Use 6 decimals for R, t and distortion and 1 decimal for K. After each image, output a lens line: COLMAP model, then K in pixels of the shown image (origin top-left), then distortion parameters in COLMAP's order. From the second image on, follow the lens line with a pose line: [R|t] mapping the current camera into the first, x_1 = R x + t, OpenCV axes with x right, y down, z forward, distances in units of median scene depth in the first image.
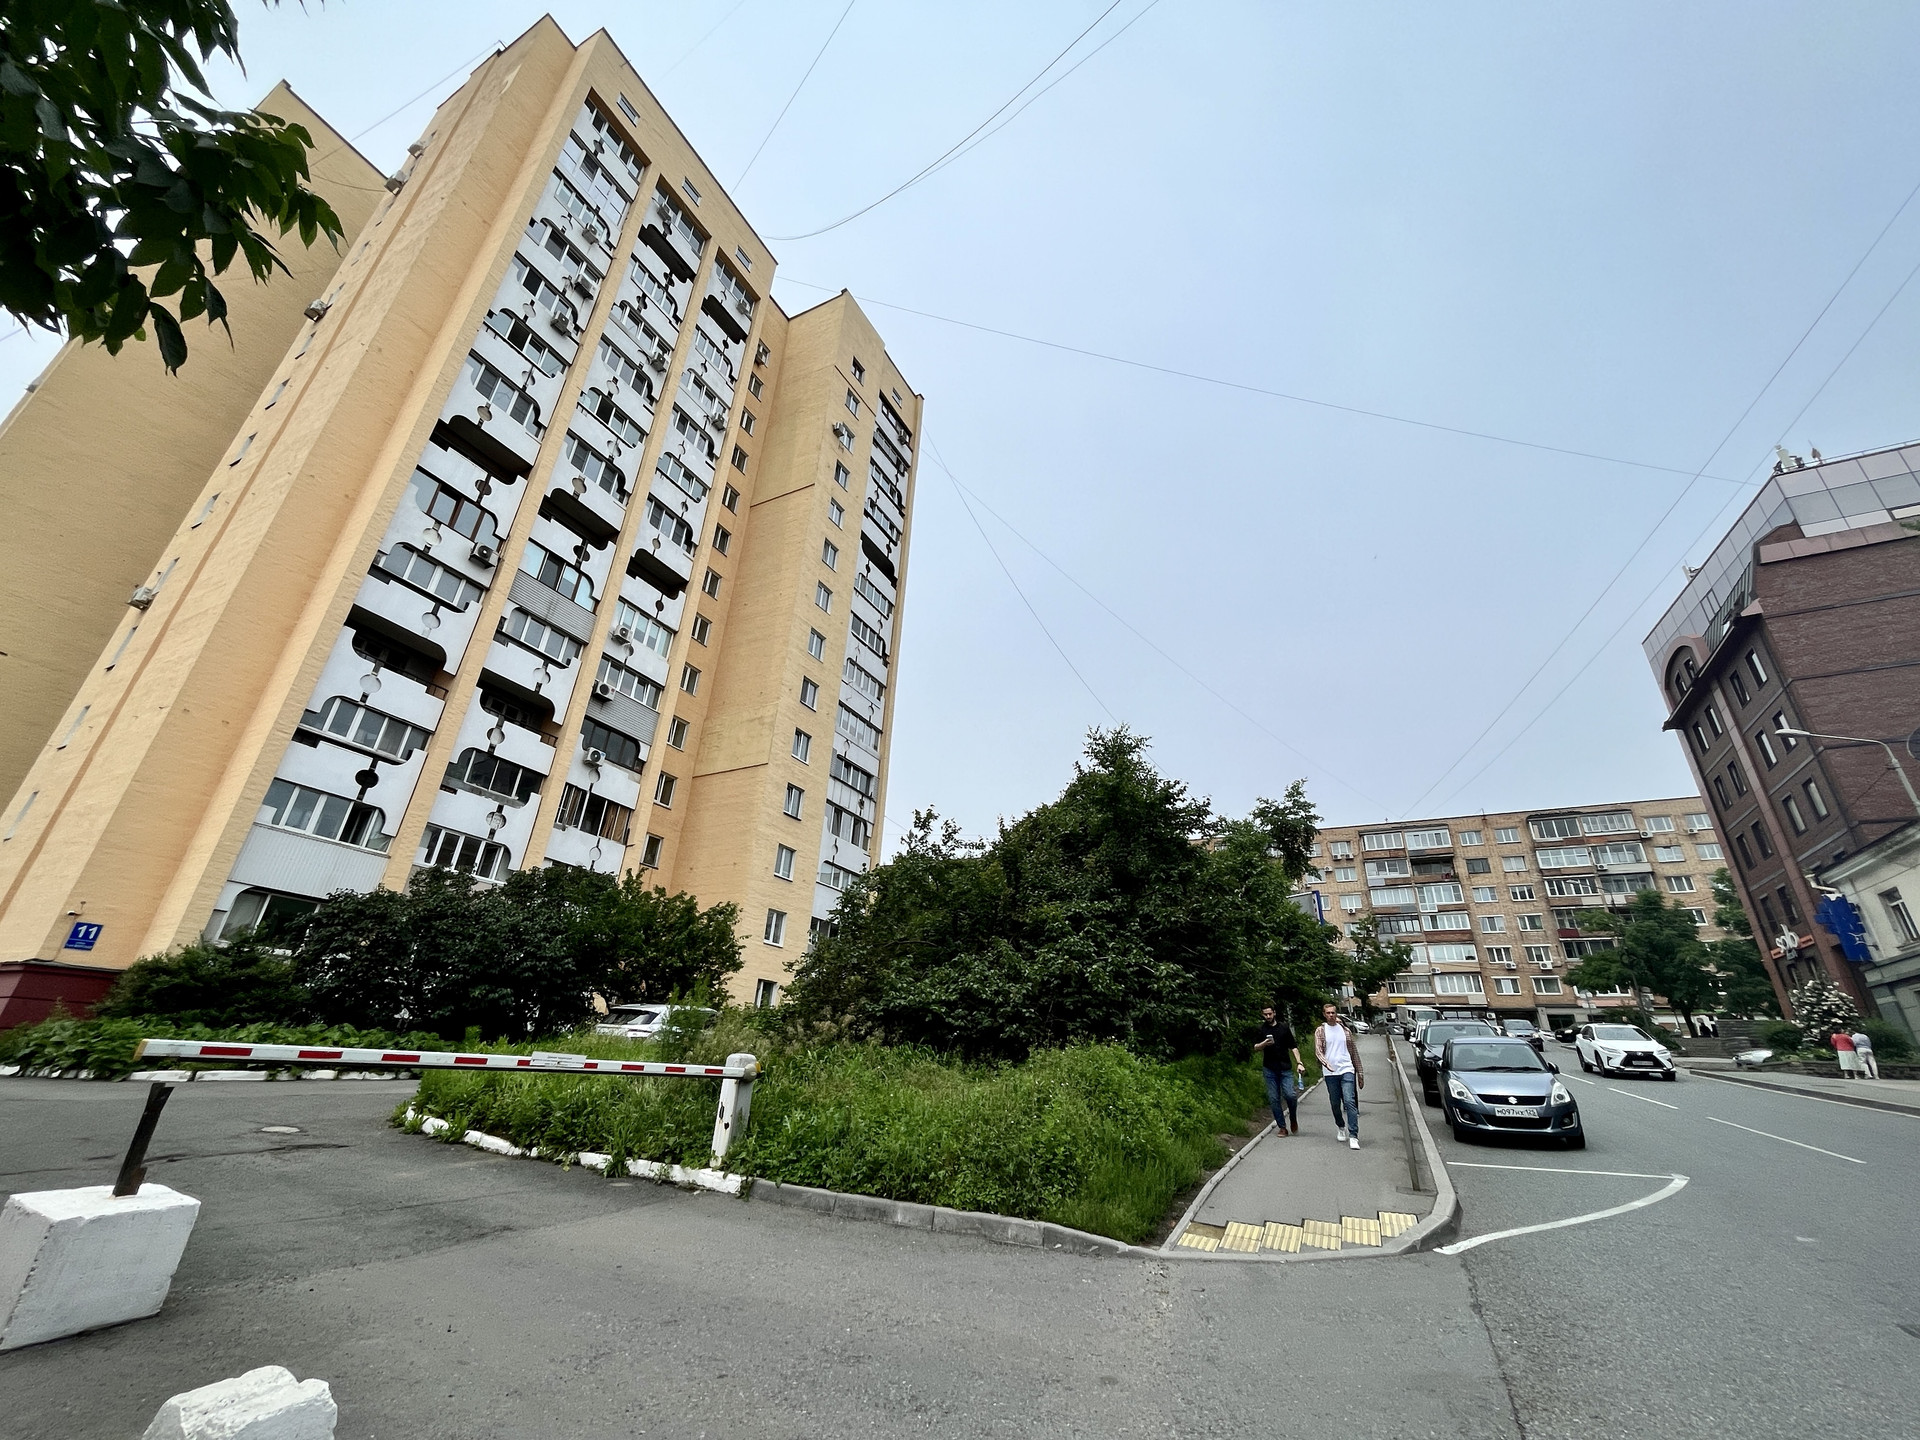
lens RADIAL K [[771.3, 0, 960.8], [0, 771.3, 709.1], [0, 0, 1]] dist [-0.002165, 0.000621]
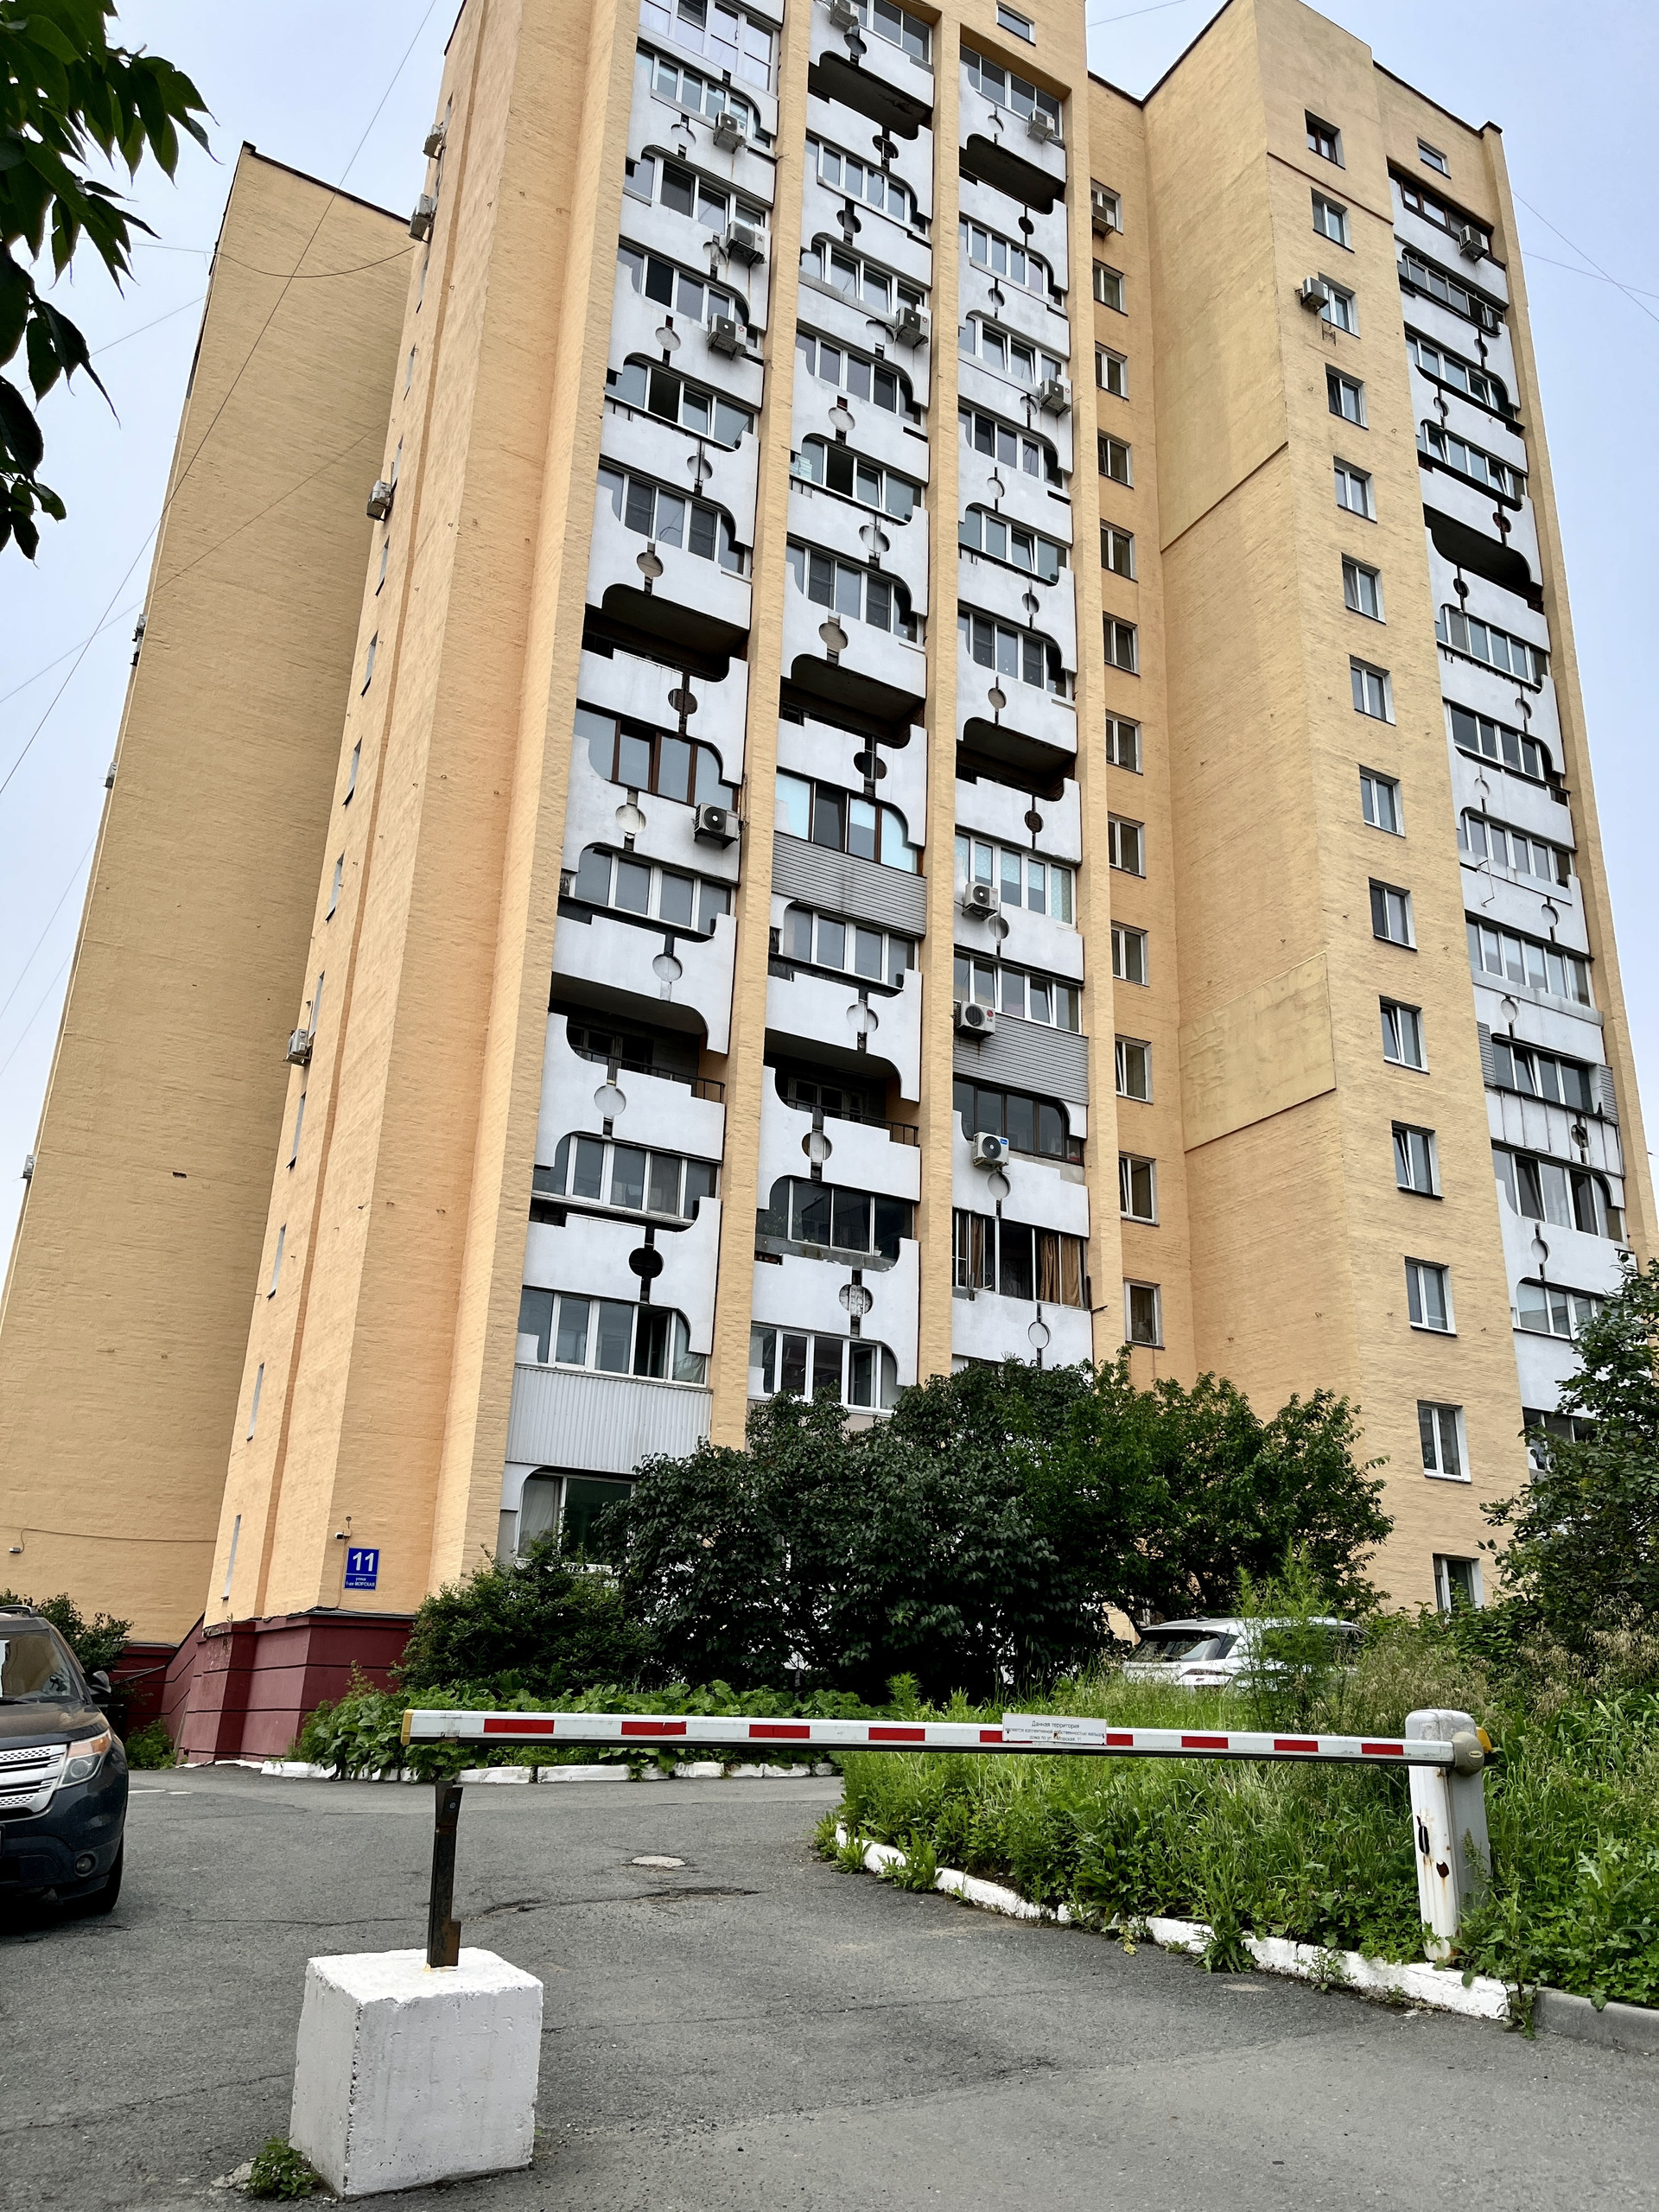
lens RADIAL K [[1661.5, 0, 839.7], [0, 1661.5, 1113.4], [0, 0, 1]] dist [0.073535, -0.090892]
pose [[0.838120, -0.209319, -0.503727, -0.004789], [0.246030, 0.969240, 0.006595, 0.008570], [0.486852, -0.129460, 0.863838, 0.015869]]
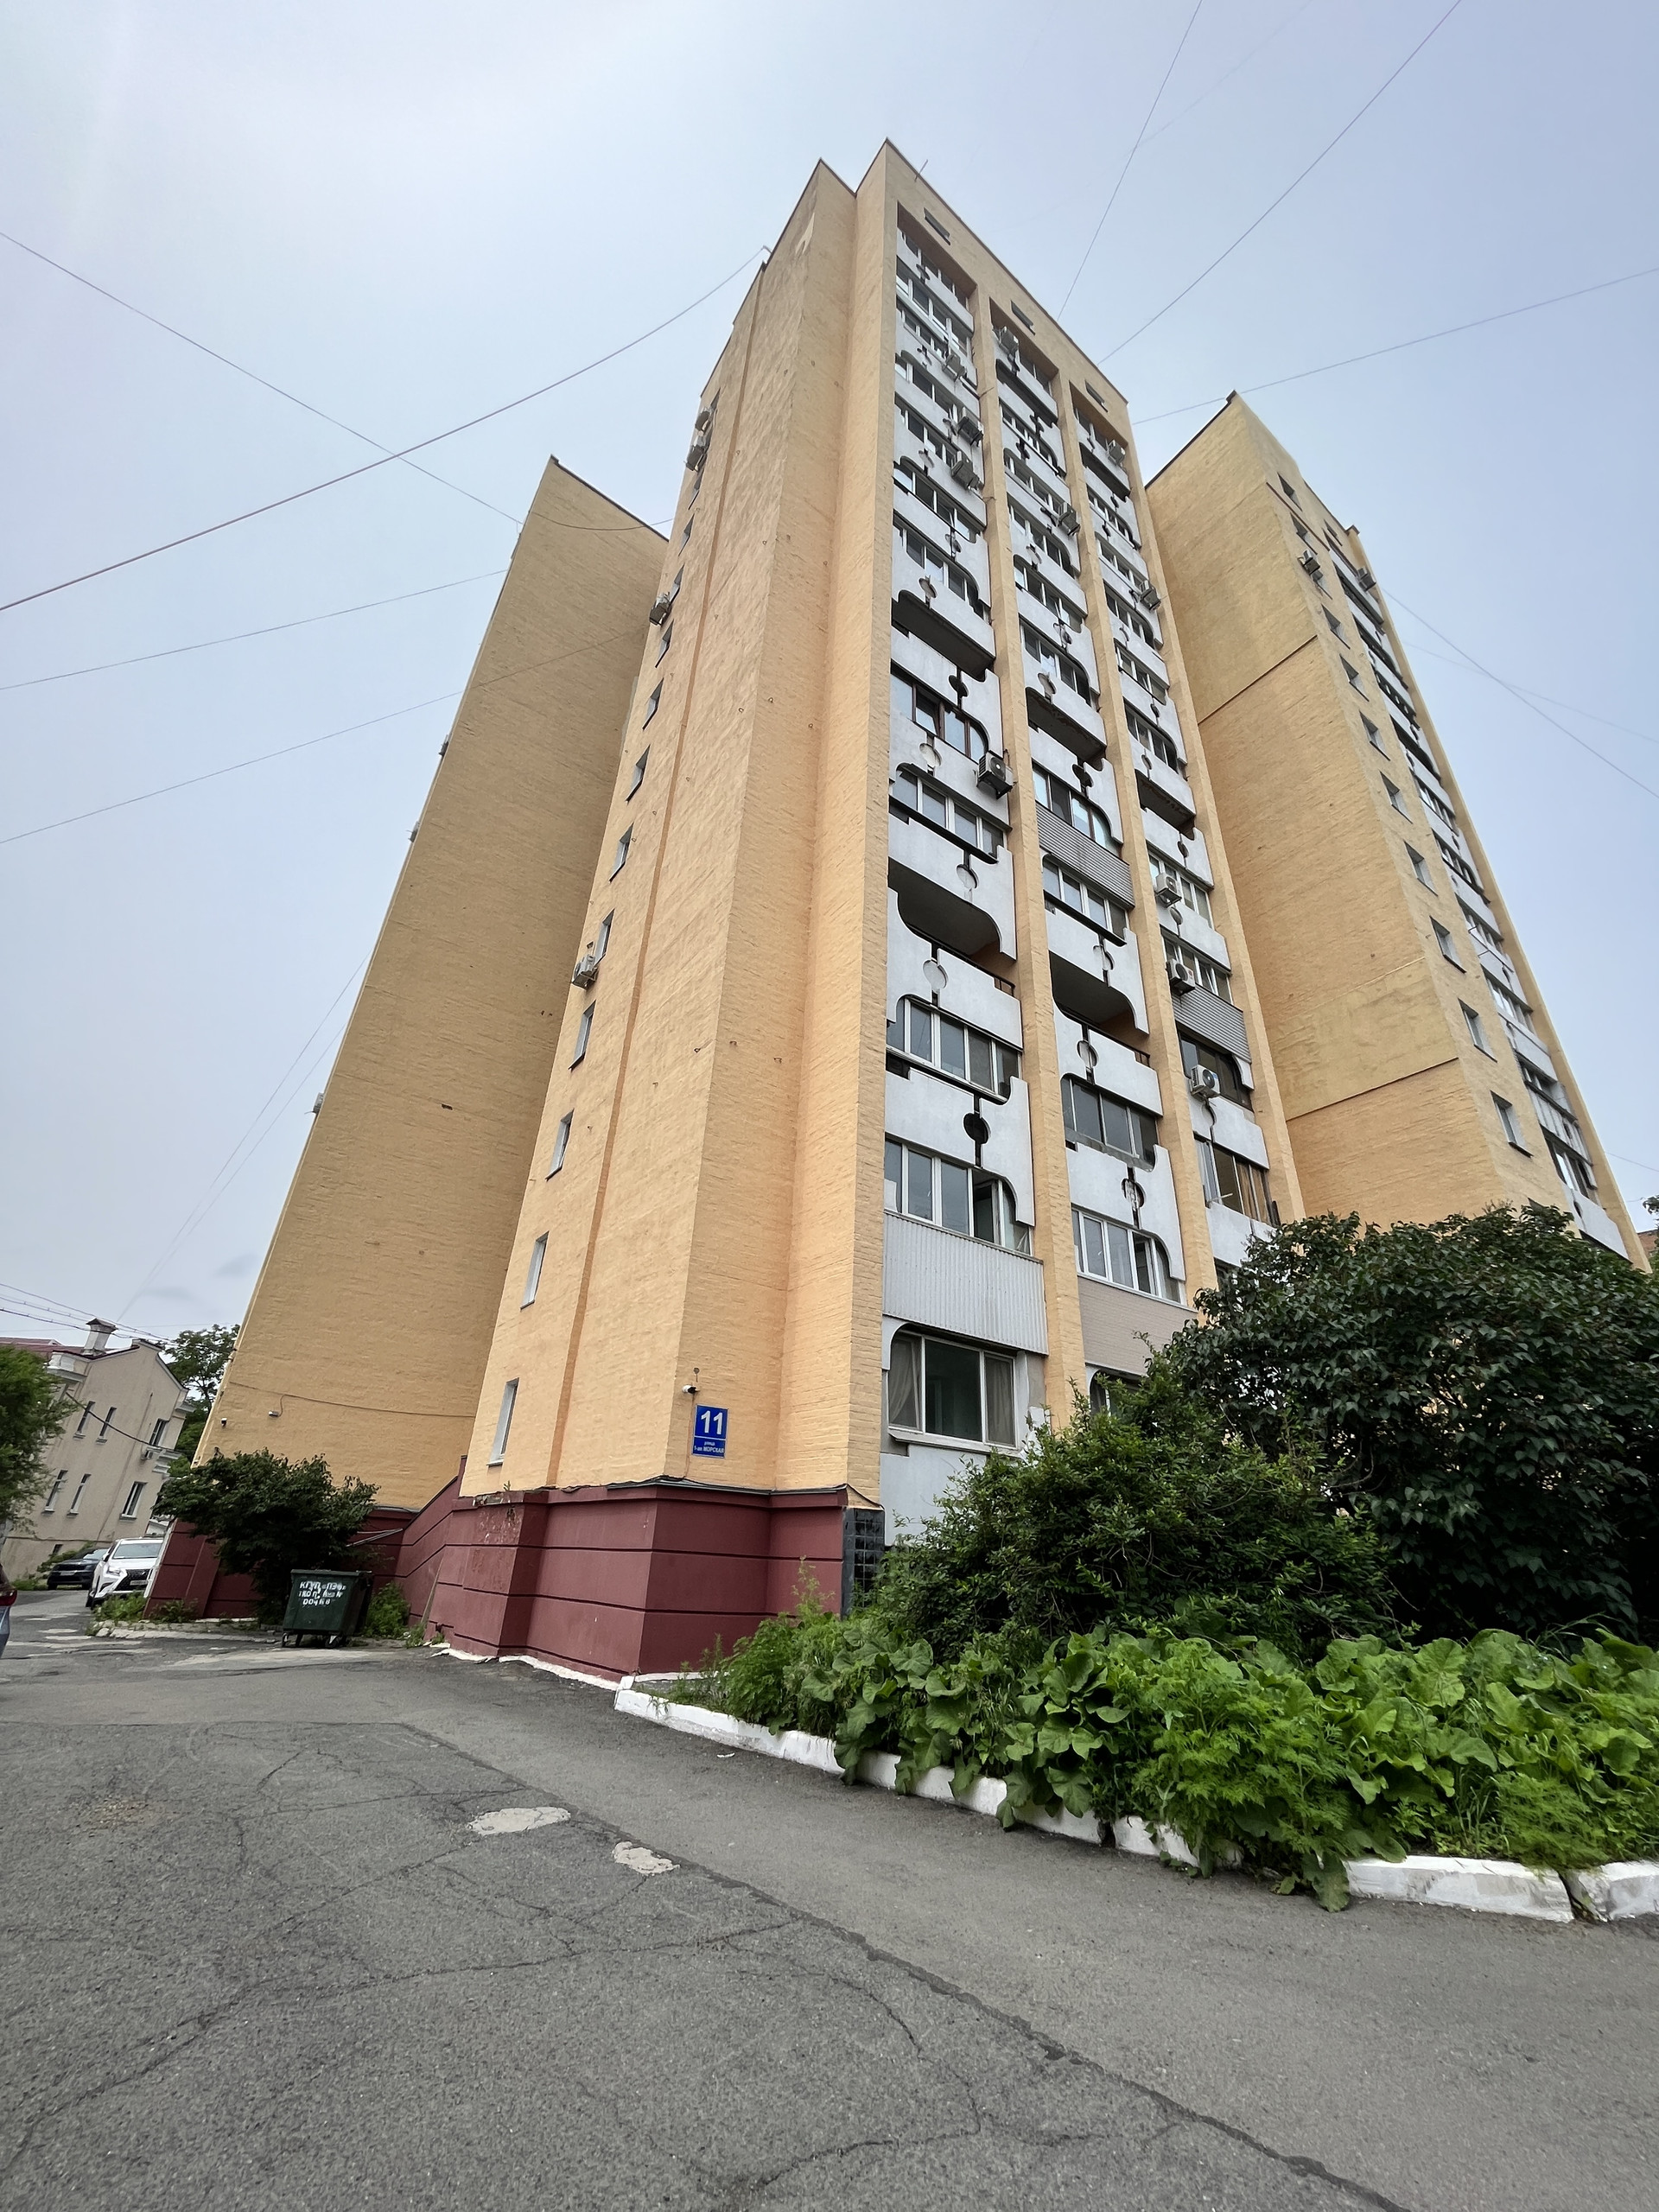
lens RADIAL K [[888.6, 0, 818.6], [0, 888.6, 1099.1], [0, 0, 1]] dist [-0.002165, 0.000621]
pose [[0.888704, -0.216936, -0.403911, -0.525939], [0.192001, 0.976100, -0.101804, 0.098388], [0.416343, 0.012923, 0.909116, 0.310649]]
